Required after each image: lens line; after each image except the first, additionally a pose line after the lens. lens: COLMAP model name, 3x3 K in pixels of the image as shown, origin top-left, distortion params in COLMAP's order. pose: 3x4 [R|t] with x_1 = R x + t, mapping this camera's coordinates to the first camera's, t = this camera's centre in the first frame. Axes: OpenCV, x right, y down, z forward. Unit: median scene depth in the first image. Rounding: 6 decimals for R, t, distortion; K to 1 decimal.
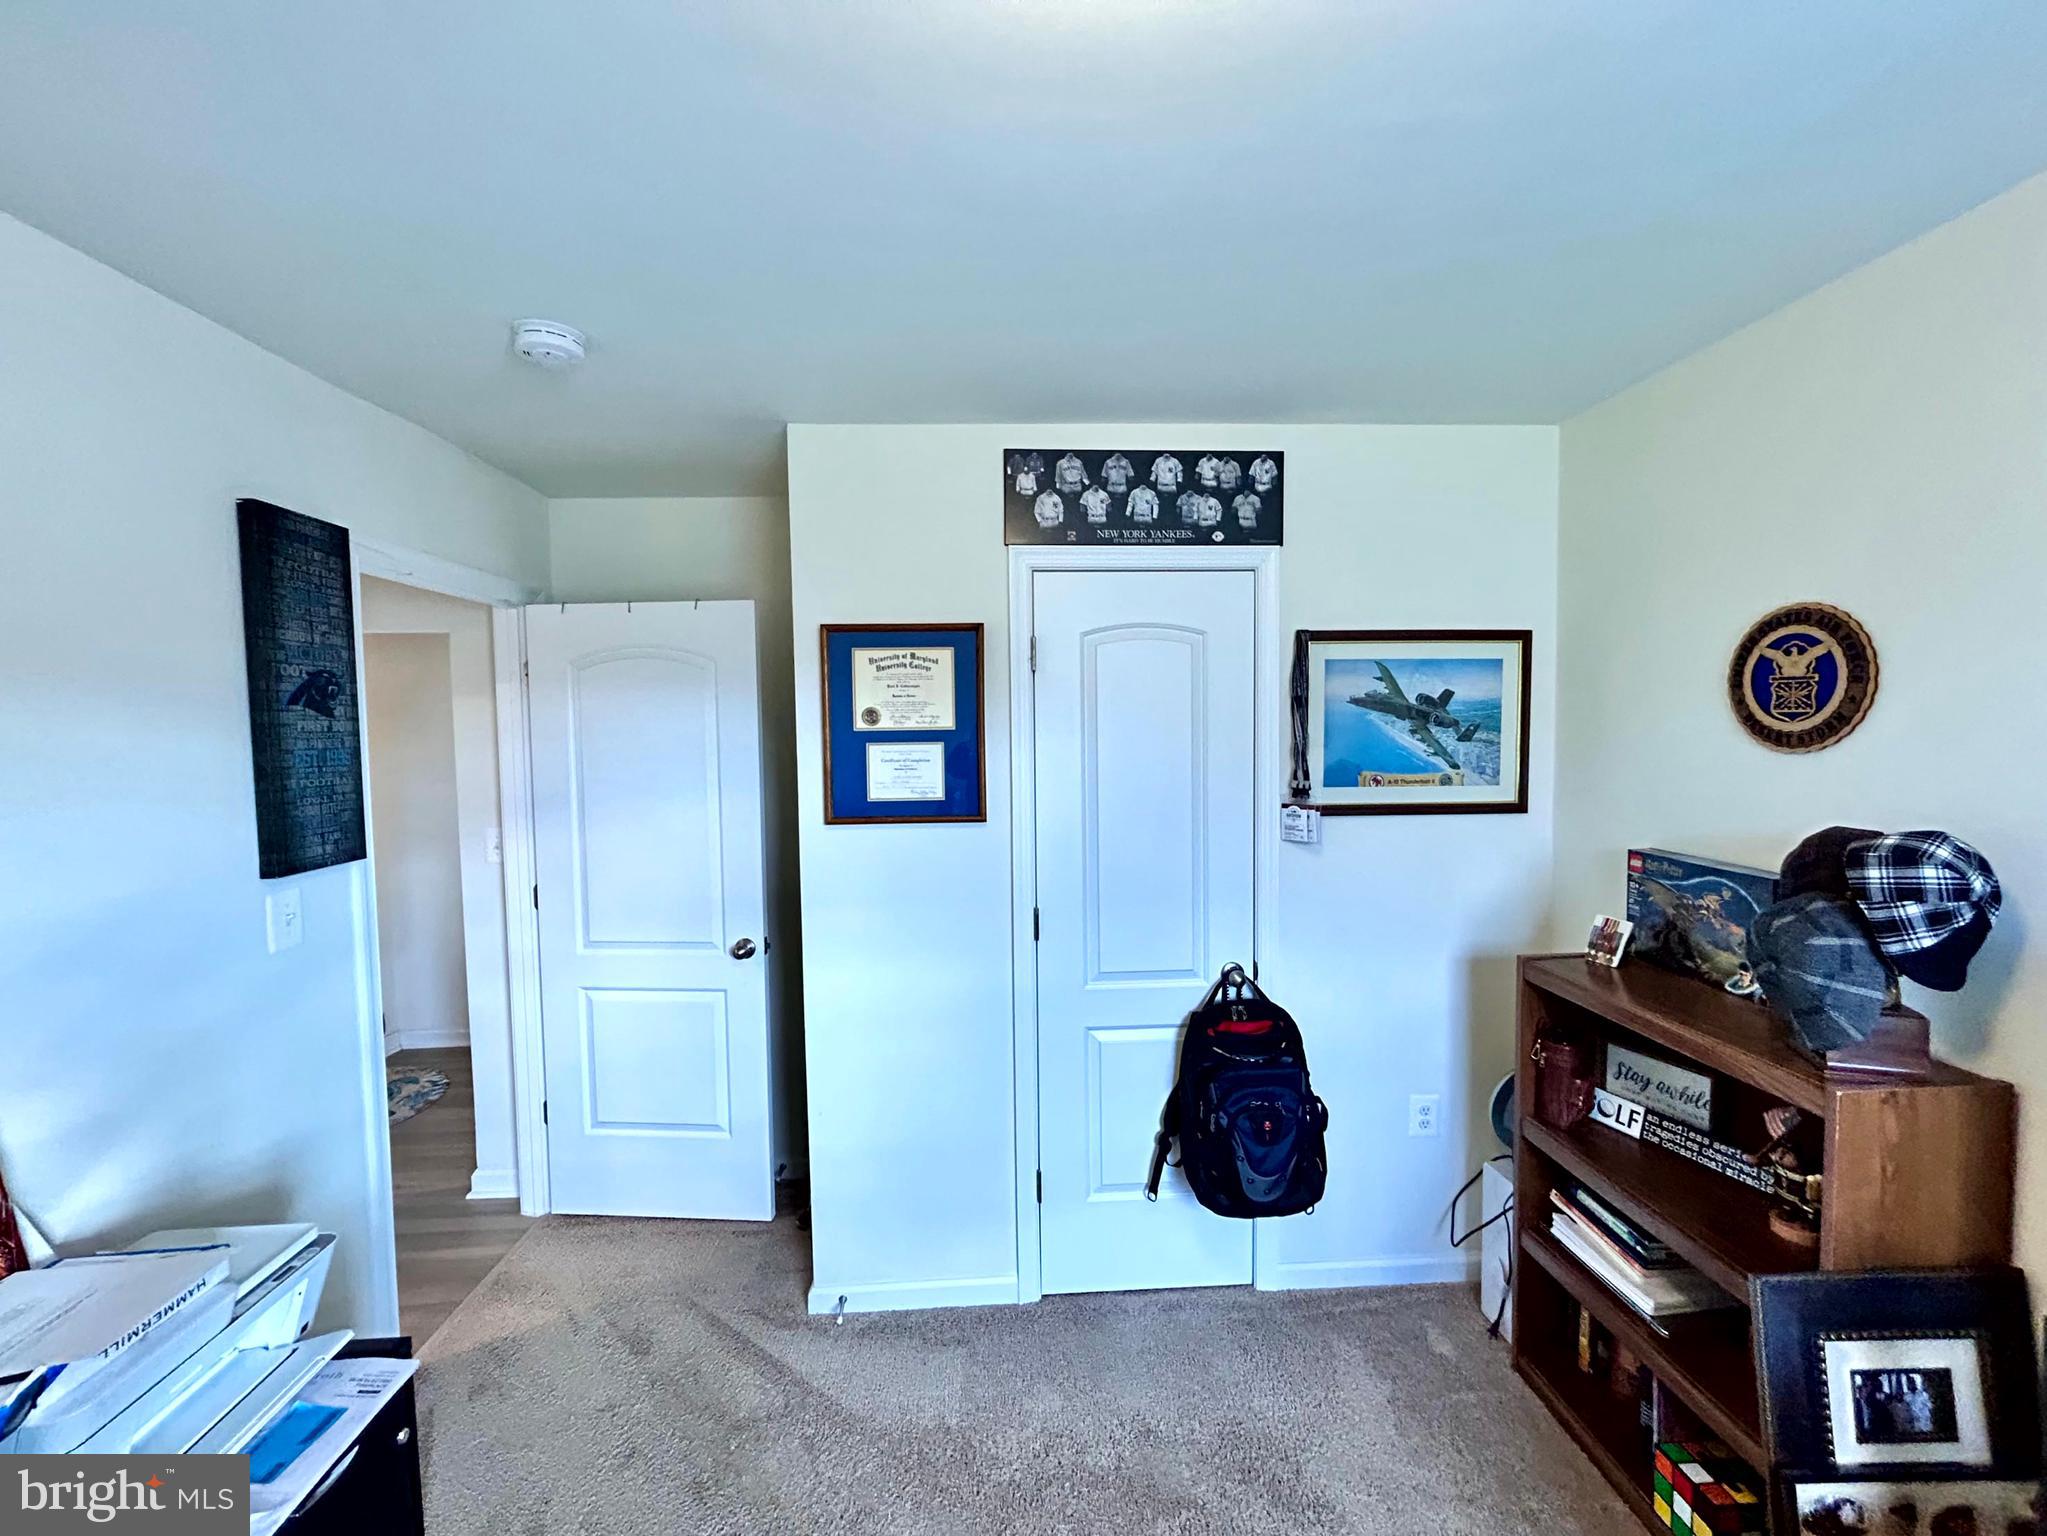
lens RADIAL K [[835.5, 0, 1019.9], [0, 835.5, 768.4], [0, 0, 1]] dist [-0.000215, 0.000186]
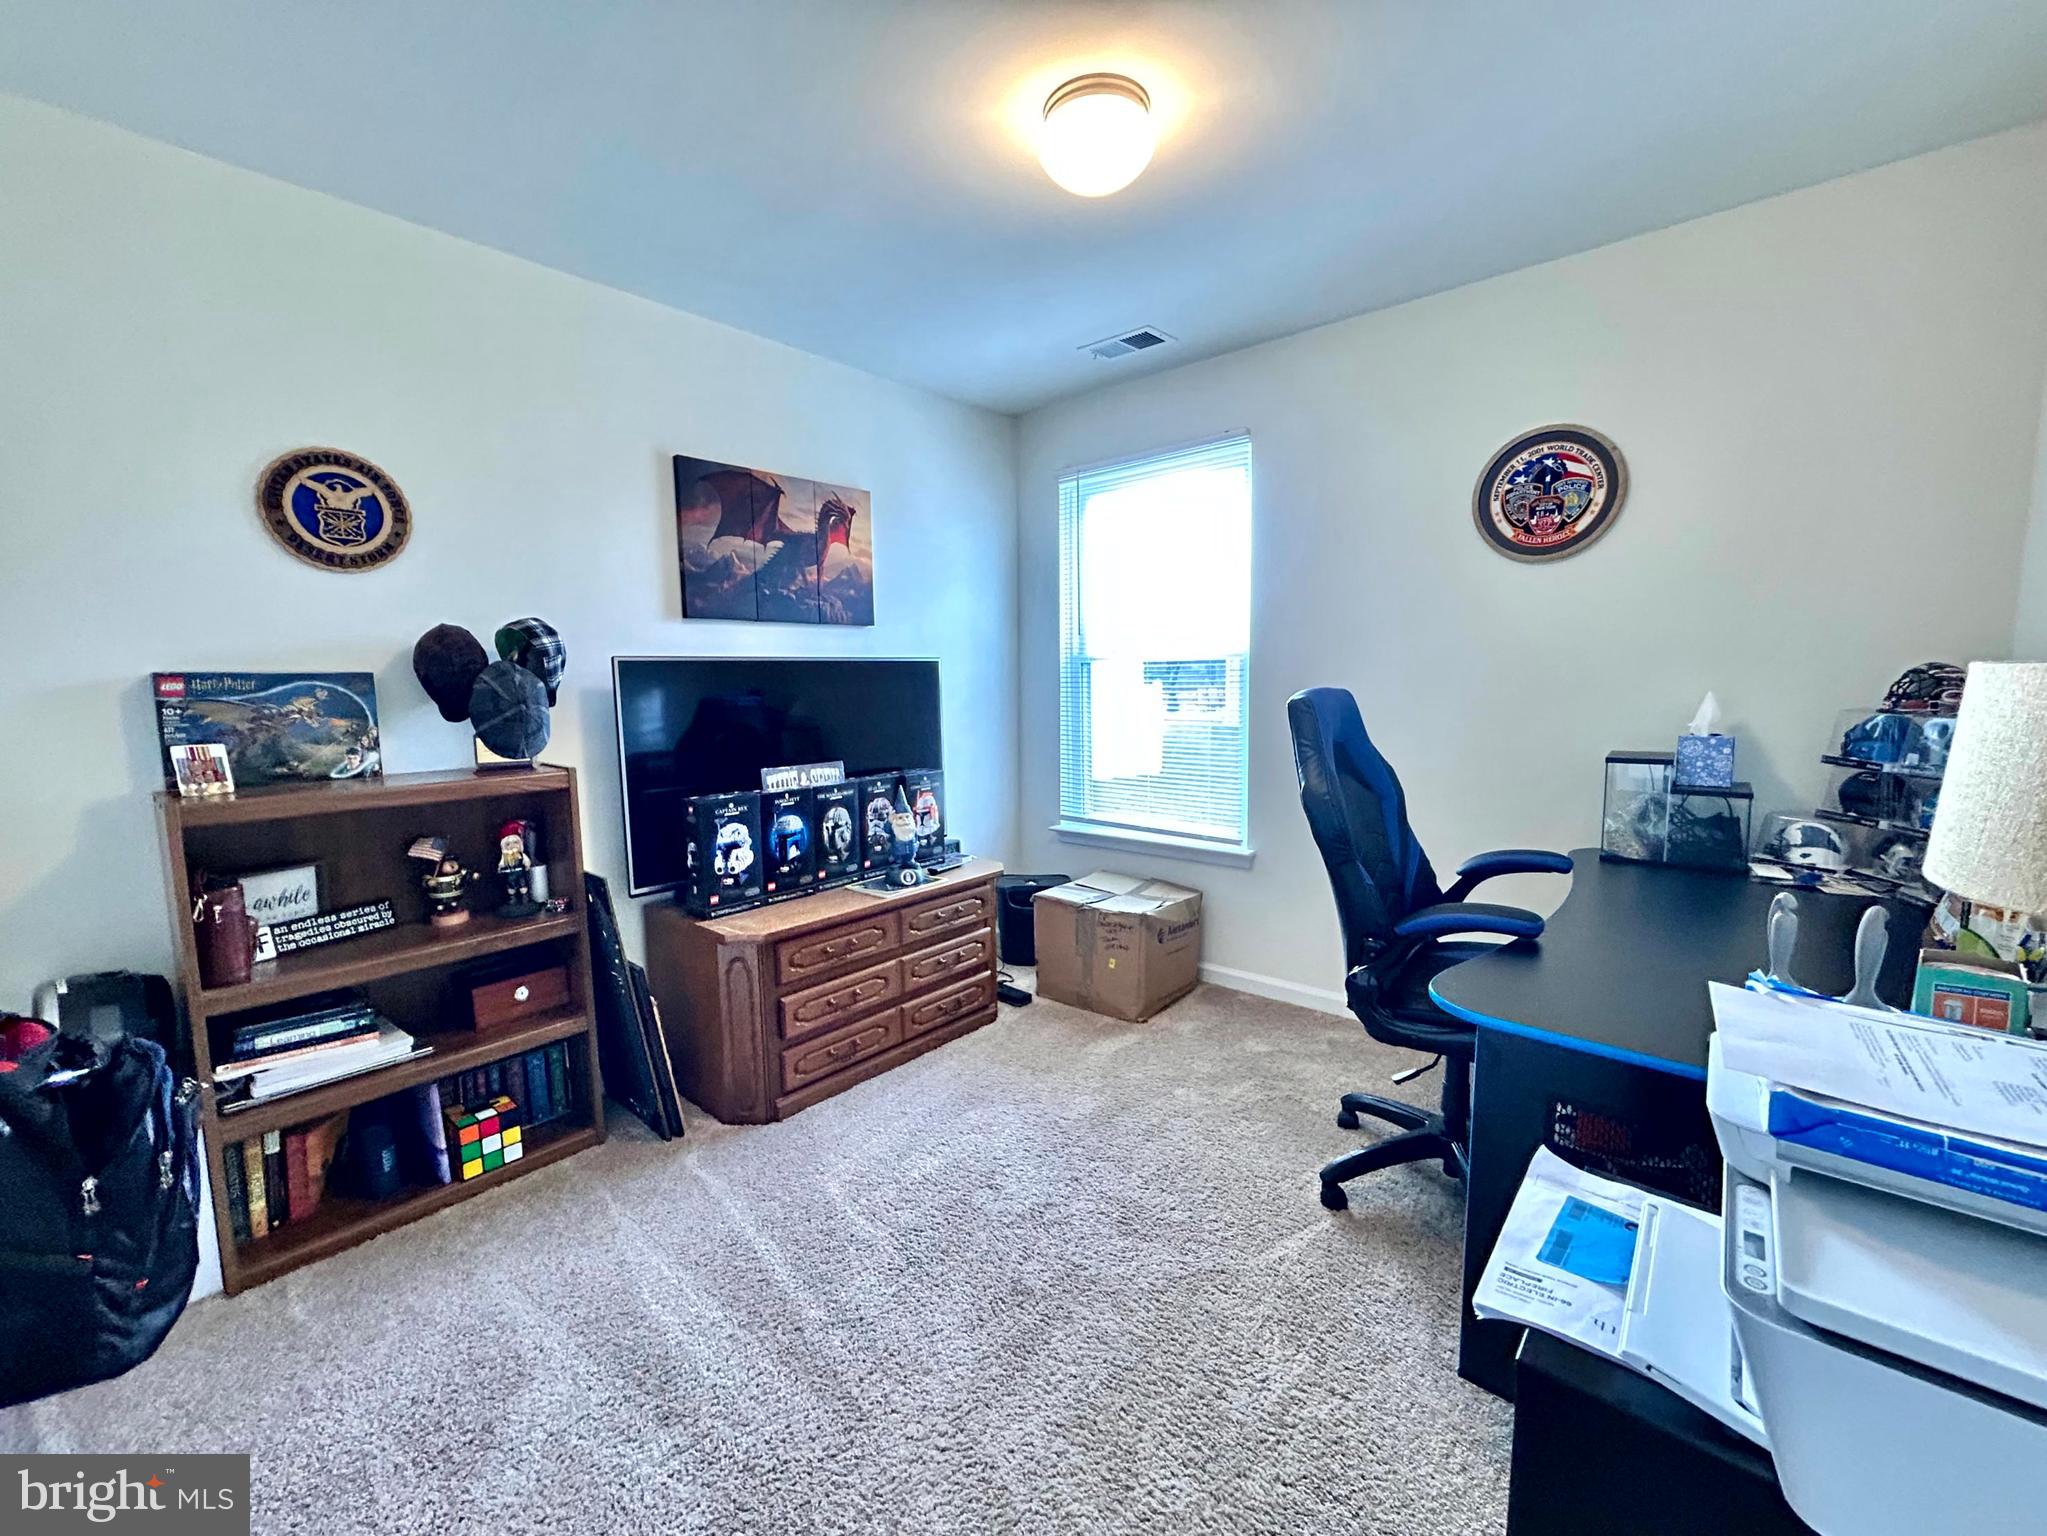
lens RADIAL K [[835.5, 0, 1025.0], [0, 835.5, 765.4], [0, 0, 1]] dist [-0.000215, 0.000186]
pose [[-0.730133, -0.052560, 0.681280, -0.632113], [0.059579, 0.988343, 0.140100, 0.142505], [-0.680702, 0.142882, -0.718491, 1.168781]]
